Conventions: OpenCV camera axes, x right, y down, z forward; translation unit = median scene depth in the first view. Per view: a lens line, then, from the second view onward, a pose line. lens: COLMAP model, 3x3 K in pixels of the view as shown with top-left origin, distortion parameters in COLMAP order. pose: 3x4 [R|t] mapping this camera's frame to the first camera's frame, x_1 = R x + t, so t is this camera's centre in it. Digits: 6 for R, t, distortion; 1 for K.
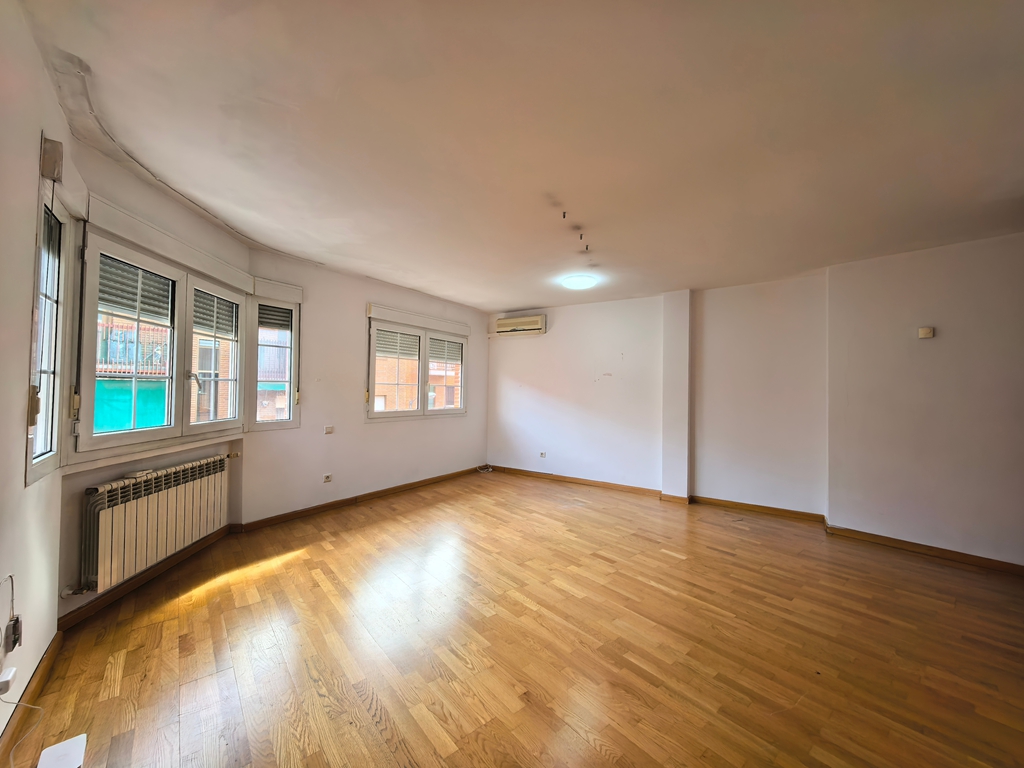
lens RADIAL K [[395.3, 0, 511.3], [0, 395.3, 386.1], [0, 0, 1]] dist [0.002523, -0.002181]
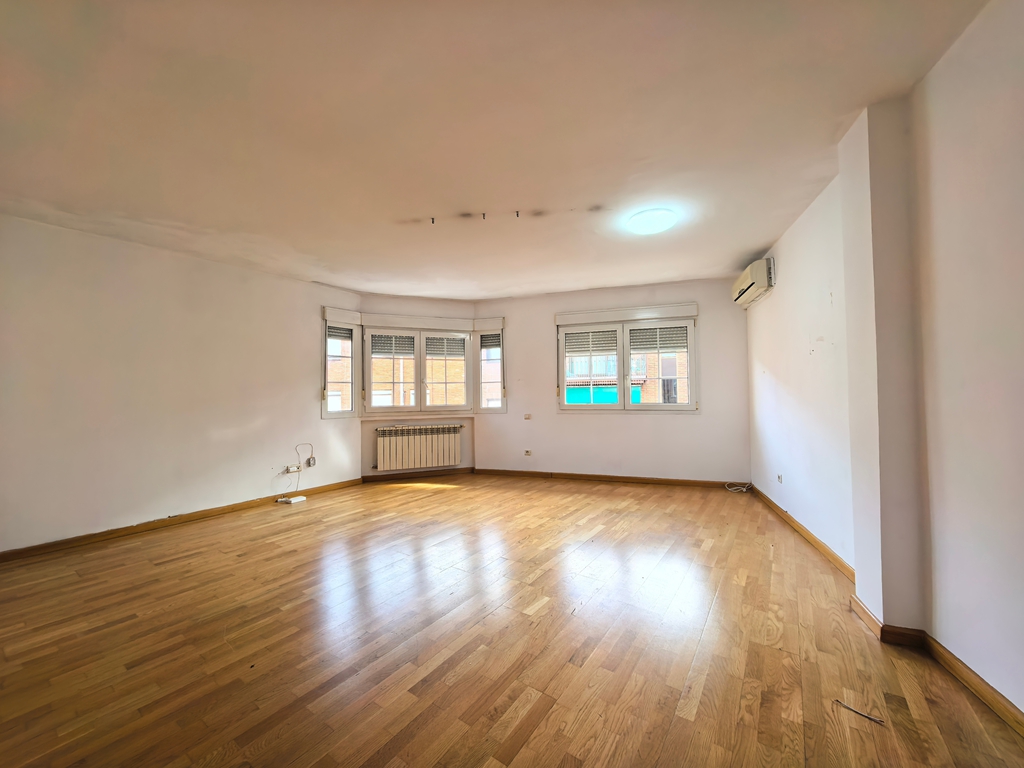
lens RADIAL K [[395.3, 0, 512.9], [0, 395.3, 386.5], [0, 0, 1]] dist [0.002523, -0.002181]
pose [[0.266489, -0.037179, -0.963121, 0.989512], [0.026726, 0.999157, -0.031176, 0.059828], [0.963467, -0.017432, 0.267258, 0.720243]]
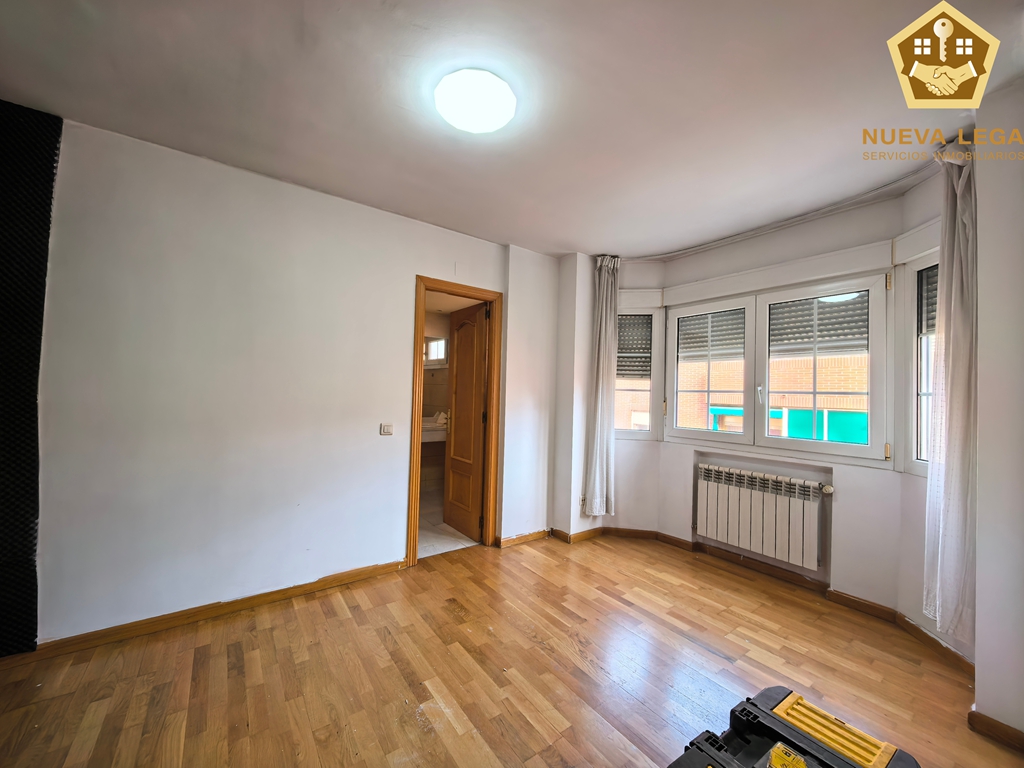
lens RADIAL K [[395.3, 0, 507.2], [0, 395.3, 383.7], [0, 0, 1]] dist [0.002523, -0.002181]
pose [[-0.877714, -0.039417, -0.477561, 0.229817], [-0.028707, 0.999146, -0.029707, 0.007395], [0.478324, -0.012365, -0.878096, 1.284952]]
